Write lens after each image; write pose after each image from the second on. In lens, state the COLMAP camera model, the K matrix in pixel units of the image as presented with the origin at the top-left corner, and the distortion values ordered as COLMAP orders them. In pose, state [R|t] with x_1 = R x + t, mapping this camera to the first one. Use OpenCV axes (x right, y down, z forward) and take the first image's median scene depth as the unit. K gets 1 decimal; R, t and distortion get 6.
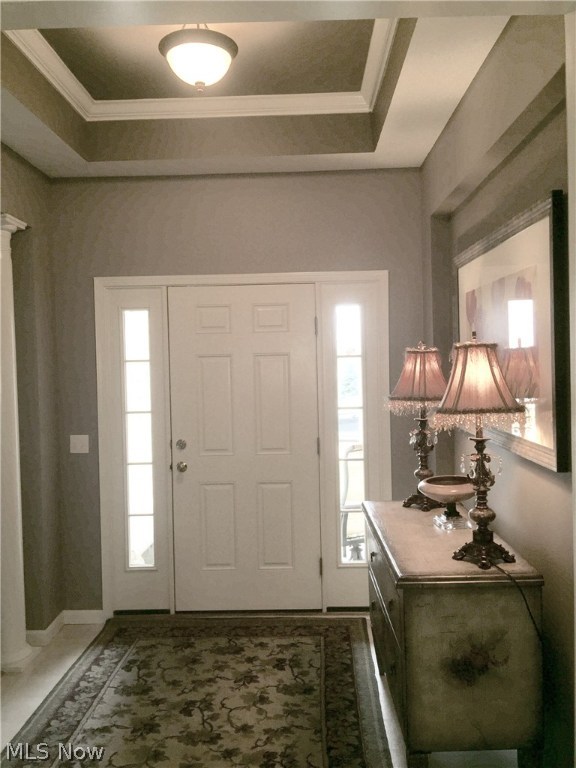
lens RADIAL K [[647.1, 0, 288.0], [0, 647.1, 384.0], [0, 0, 1]] dist [0.066848, -0.122169]
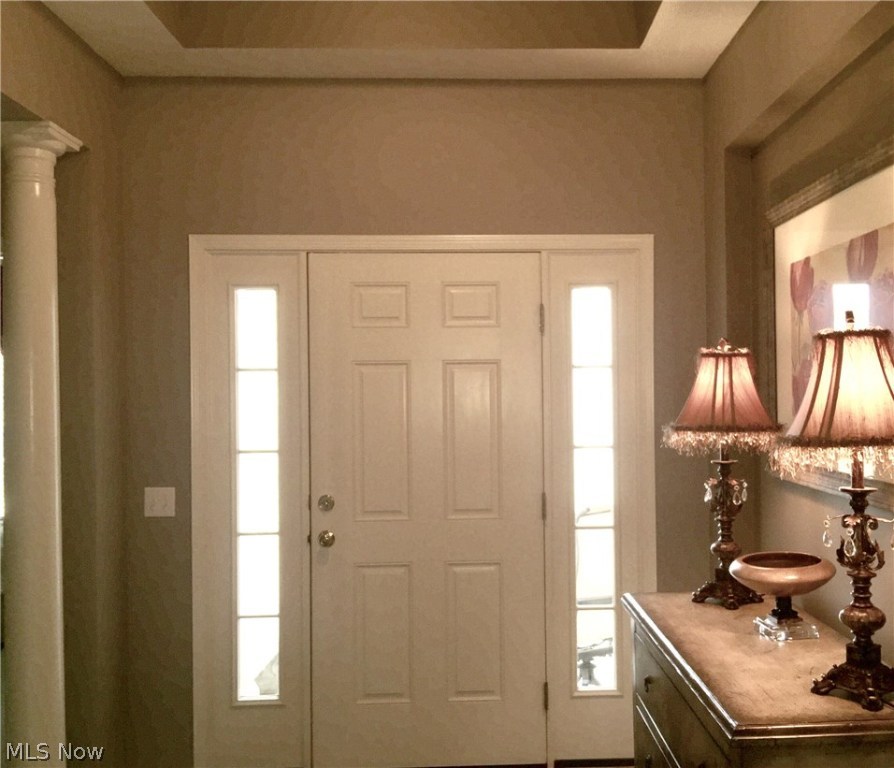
lens RADIAL K [[894.4, 0, 509.5], [0, 894.4, 401.3], [0, 0, 1]] dist [0.081111, -0.183690]
pose [[0.997377, 0.010910, 0.071551, -0.058400], [-0.008962, 0.999582, -0.027499, 0.019570], [-0.071821, 0.026786, 0.997058, 0.134103]]
